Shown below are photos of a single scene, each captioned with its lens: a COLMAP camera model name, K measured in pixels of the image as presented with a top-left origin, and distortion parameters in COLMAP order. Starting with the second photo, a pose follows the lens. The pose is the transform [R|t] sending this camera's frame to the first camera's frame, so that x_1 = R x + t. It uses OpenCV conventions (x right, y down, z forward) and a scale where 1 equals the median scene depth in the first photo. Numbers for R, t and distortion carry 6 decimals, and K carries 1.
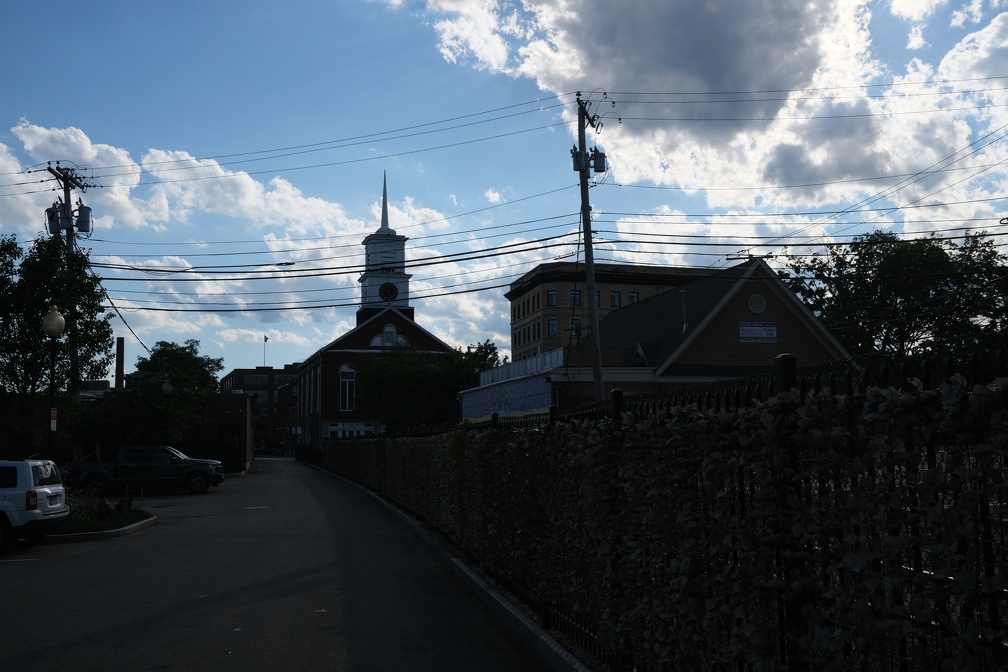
lens RADIAL K [[1022.4, 0, 501.1], [0, 1022.4, 341.2], [0, 0, 1]] dist [-0.006987, 0.000000]
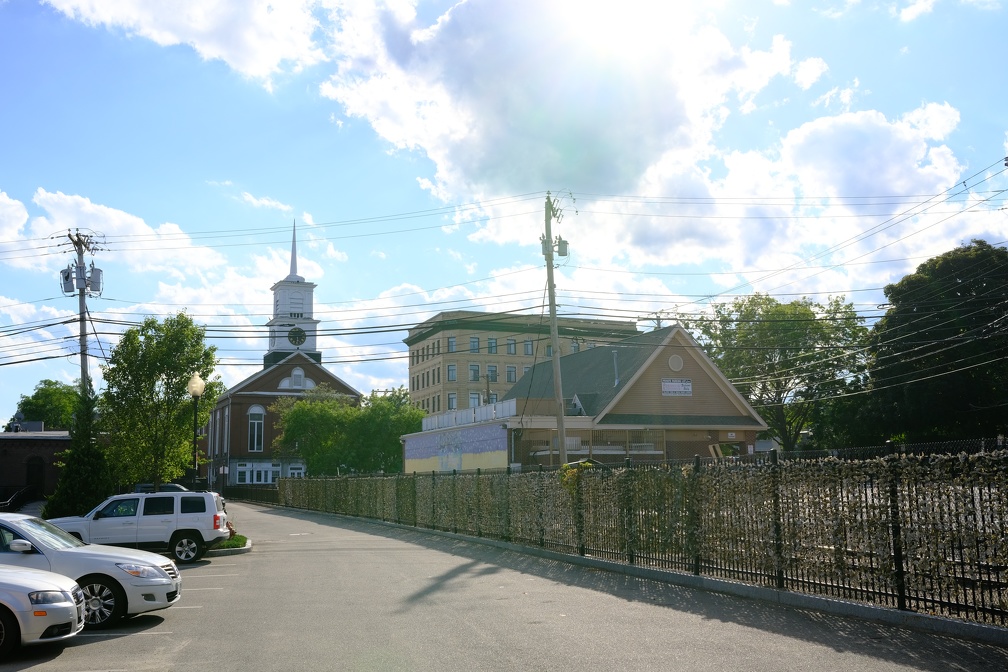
lens RADIAL K [[1022.4, 0, 501.5], [0, 1022.4, 335.6], [0, 0, 1]] dist [-0.006987, 0.000000]
pose [[0.991593, 0.017546, 0.128203, -0.127971], [-0.011800, 0.998898, -0.045437, -0.015089], [-0.128859, 0.043542, 0.990707, -0.185384]]
